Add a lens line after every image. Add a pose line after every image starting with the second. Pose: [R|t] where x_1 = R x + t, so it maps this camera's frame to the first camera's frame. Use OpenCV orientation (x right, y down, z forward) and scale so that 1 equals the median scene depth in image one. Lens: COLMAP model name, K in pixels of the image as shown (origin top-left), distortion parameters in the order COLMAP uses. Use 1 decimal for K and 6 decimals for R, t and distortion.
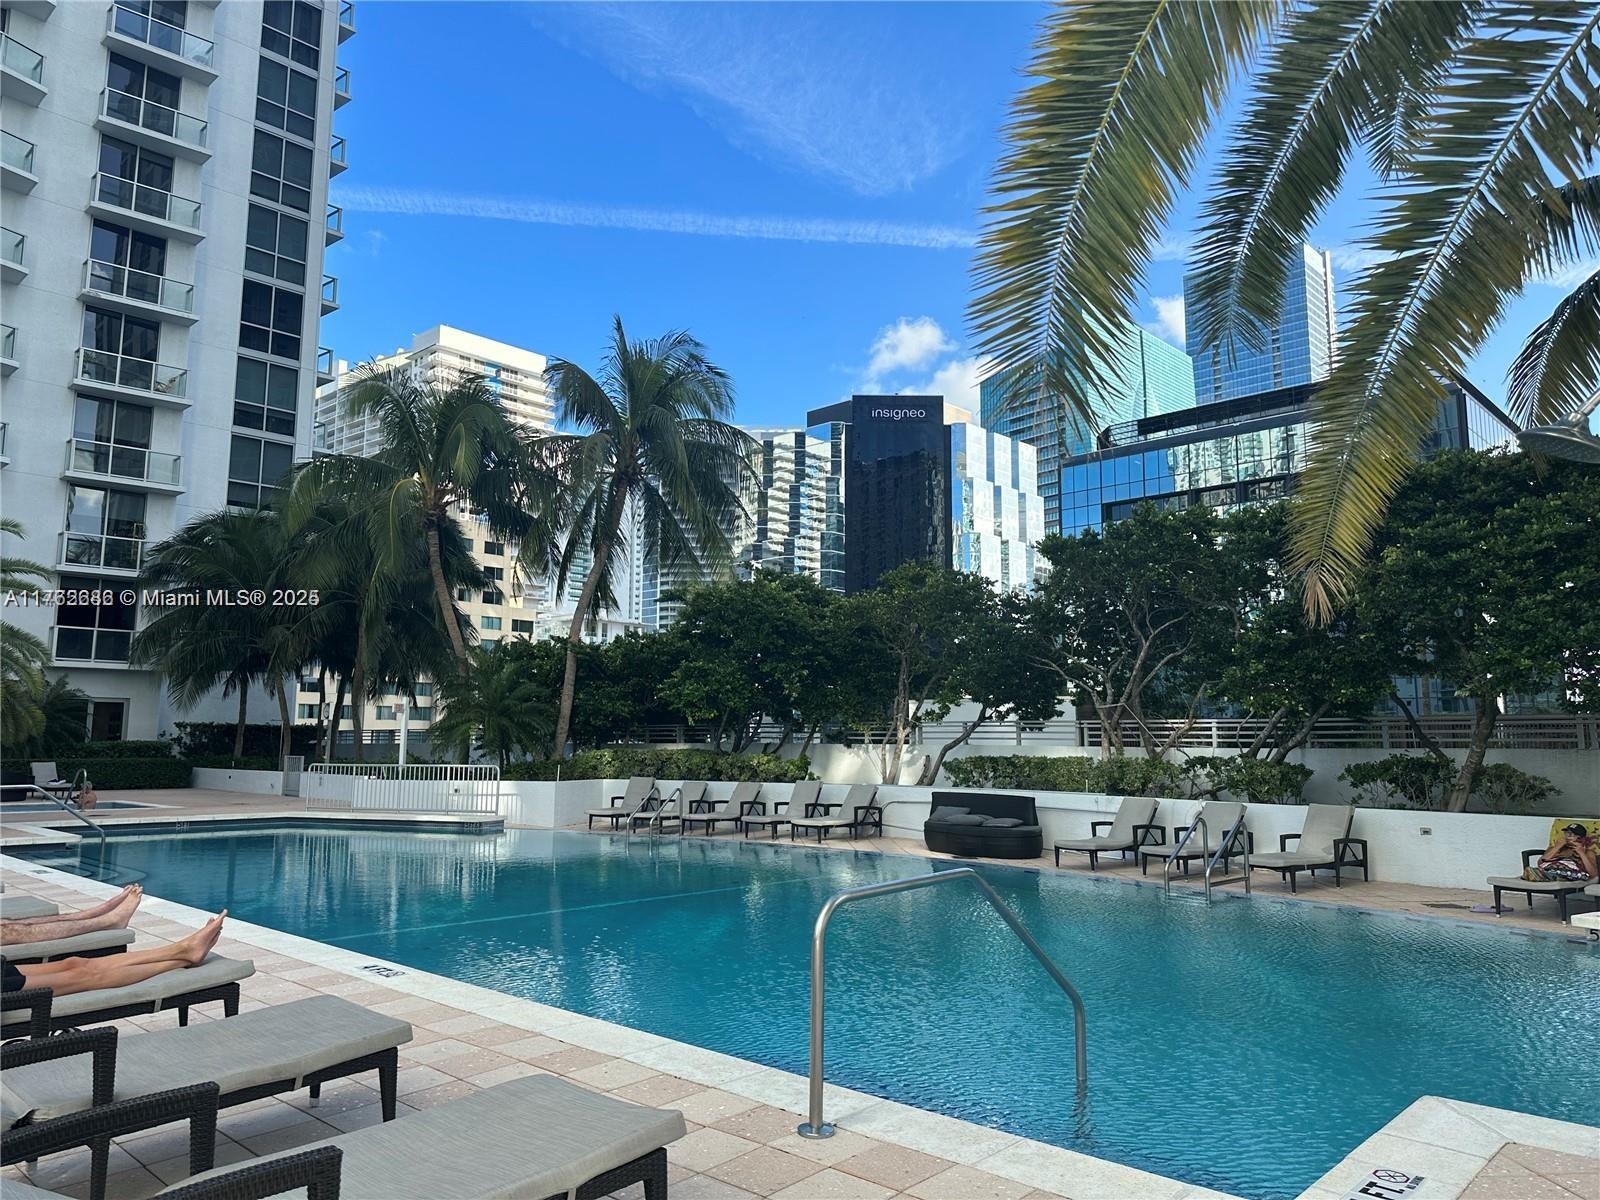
lens RADIAL K [[1121.9, 0, 800.0], [0, 1121.9, 600.0], [0, 0, 1]] dist [0.035339, -0.003920]
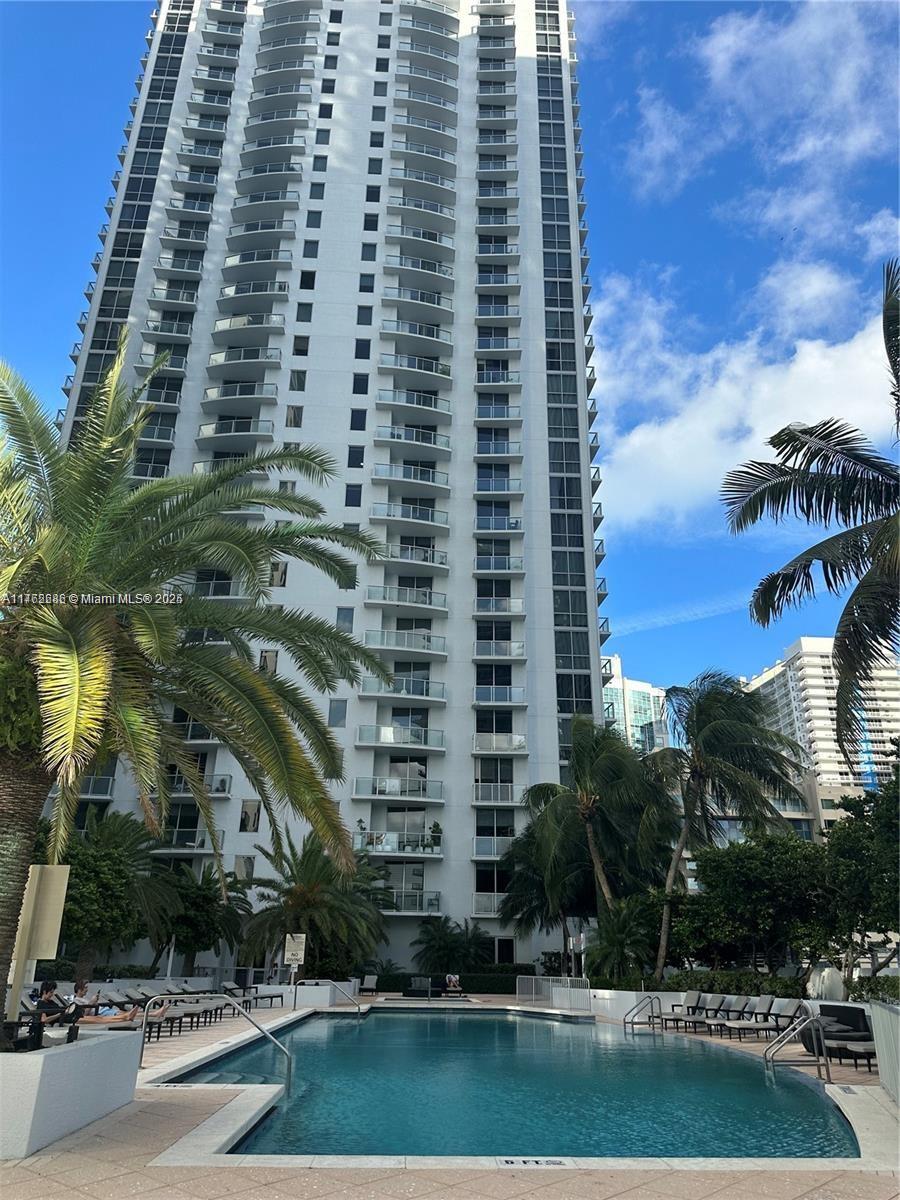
lens RADIAL K [[841.5, 0, 450.0], [0, 841.5, 600.0], [0, 0, 1]] dist [0.035339, -0.003920]
pose [[0.727243, -0.268087, -0.631860, 0.264707], [0.074921, 0.946073, -0.315171, 0.002322], [0.682279, 0.181866, 0.708110, -0.045356]]
